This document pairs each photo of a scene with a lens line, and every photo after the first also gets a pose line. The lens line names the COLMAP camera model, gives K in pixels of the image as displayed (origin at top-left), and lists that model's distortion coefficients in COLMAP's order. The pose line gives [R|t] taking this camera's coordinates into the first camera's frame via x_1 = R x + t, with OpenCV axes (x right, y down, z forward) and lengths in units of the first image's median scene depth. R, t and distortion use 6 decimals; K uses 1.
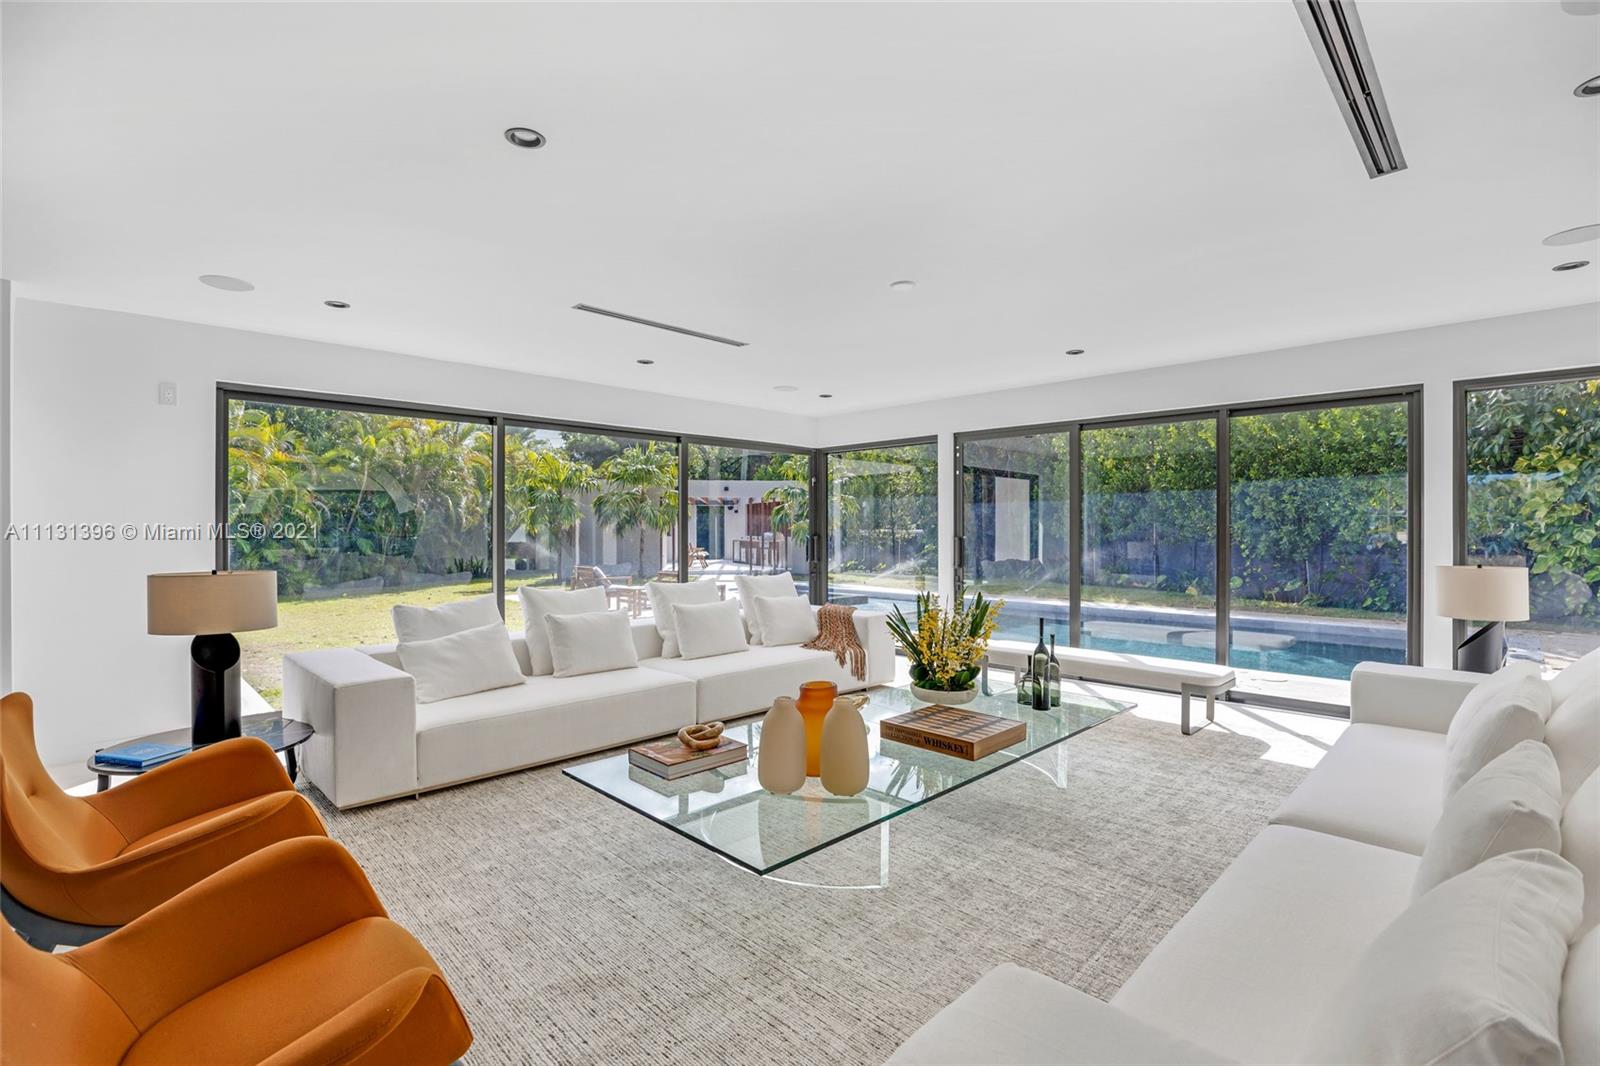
lens RADIAL K [[732.7, 0, 813.2], [0, 732.7, 532.8], [0, 0, 1]] dist [-0.032135, 0.007190]
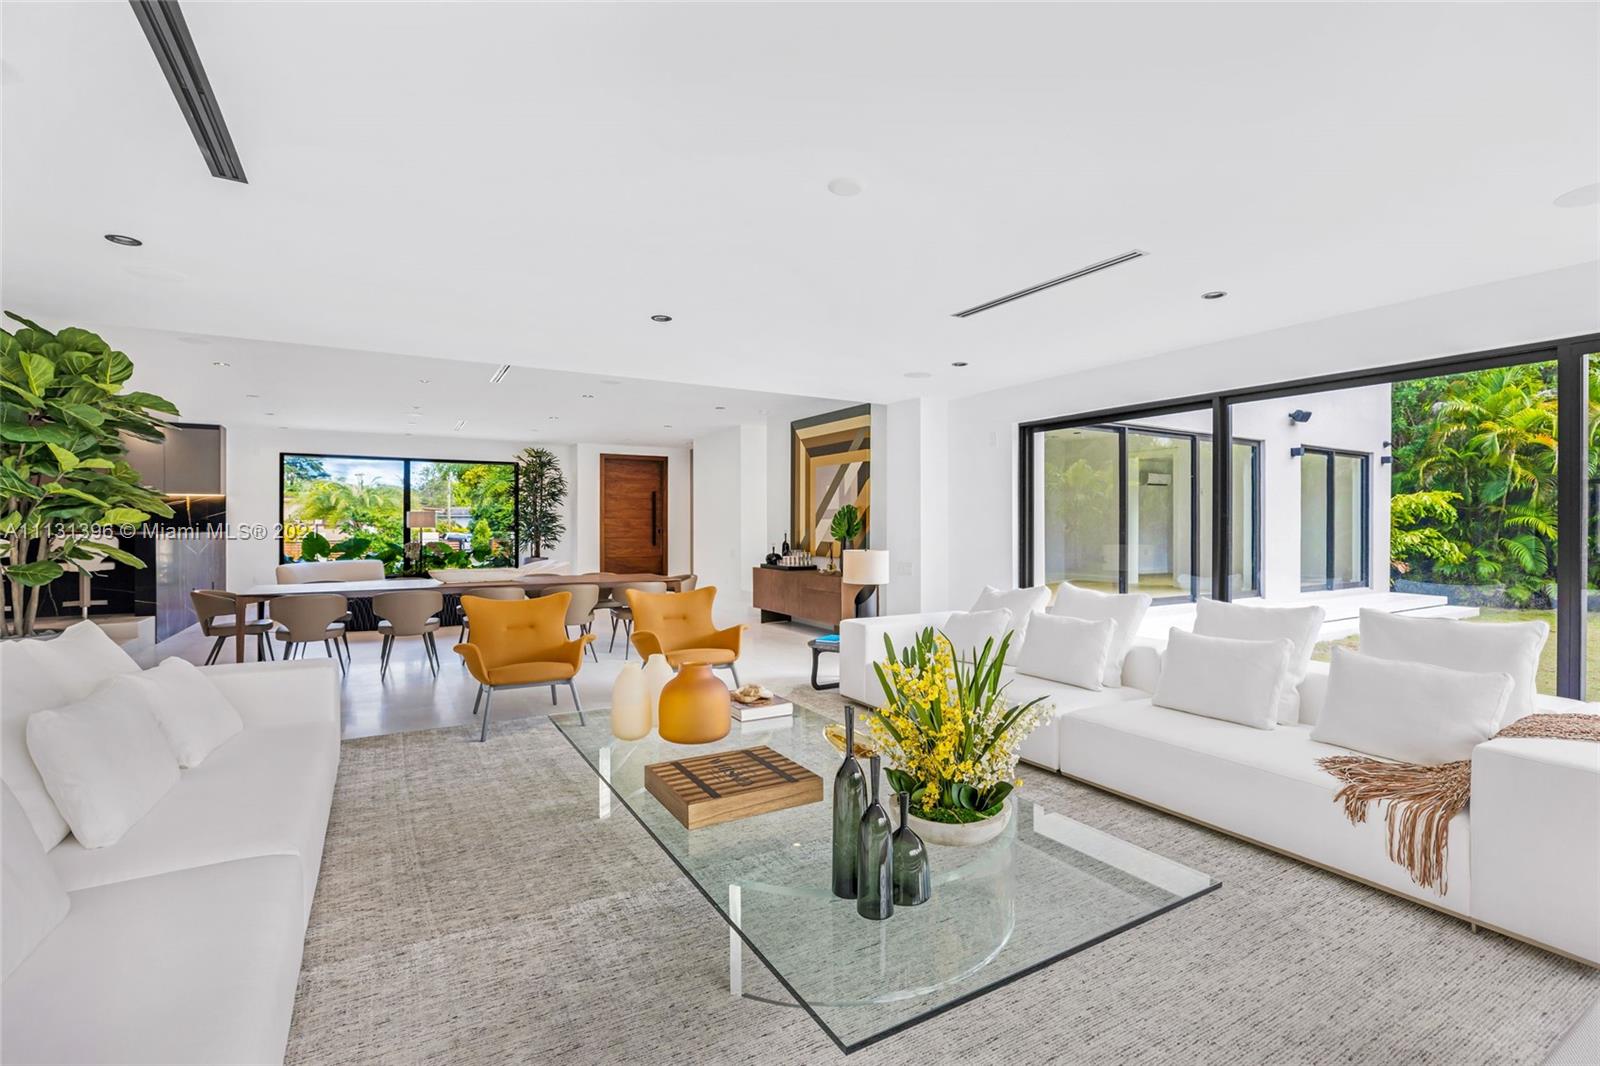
lens RADIAL K [[732.7, 0, 793.1], [0, 732.7, 523.3], [0, 0, 1]] dist [-0.032135, 0.007190]
pose [[-0.265451, -0.003806, -0.964117, 0.377052], [-0.003590, 0.999989, -0.002959, -0.001850], [0.964118, 0.002676, -0.265462, 0.508083]]
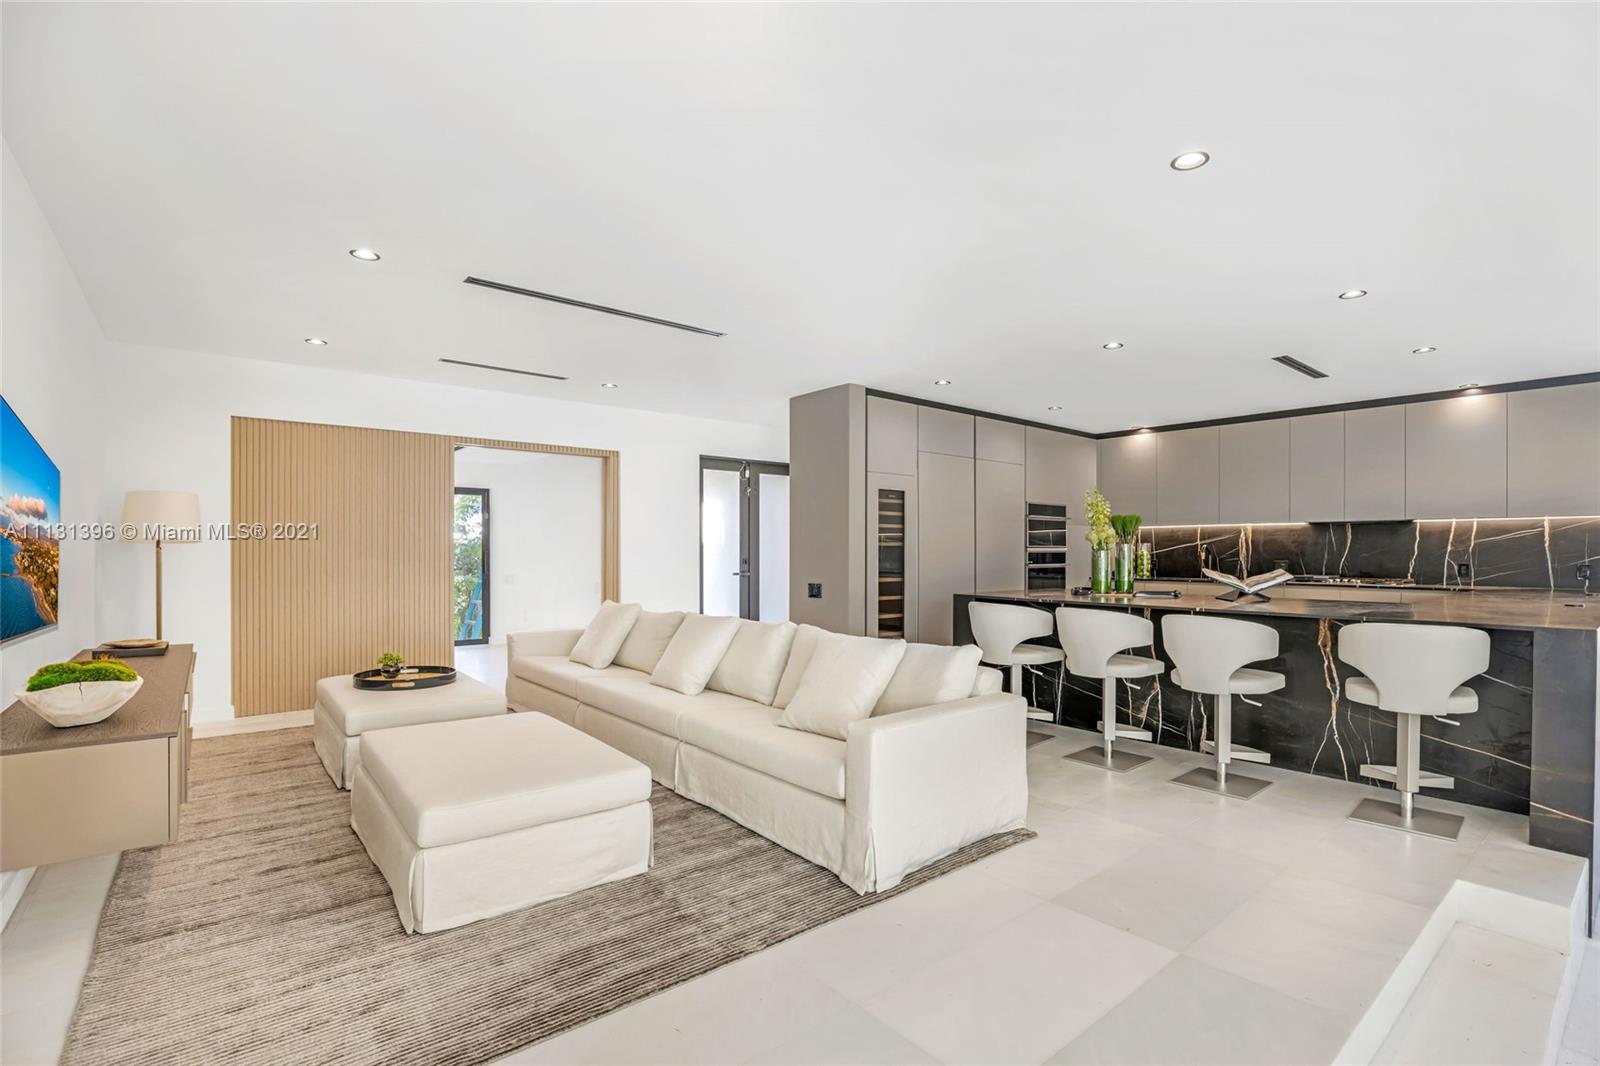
lens RADIAL K [[732.7, 0, 807.8], [0, 732.7, 560.1], [0, 0, 1]] dist [-0.032135, 0.007190]
pose [[-0.995843, -0.001185, 0.091075, 0.022397], [0.000451, 0.999839, 0.017947, -0.028581], [-0.091081, 0.017914, -0.995682, -0.201439]]
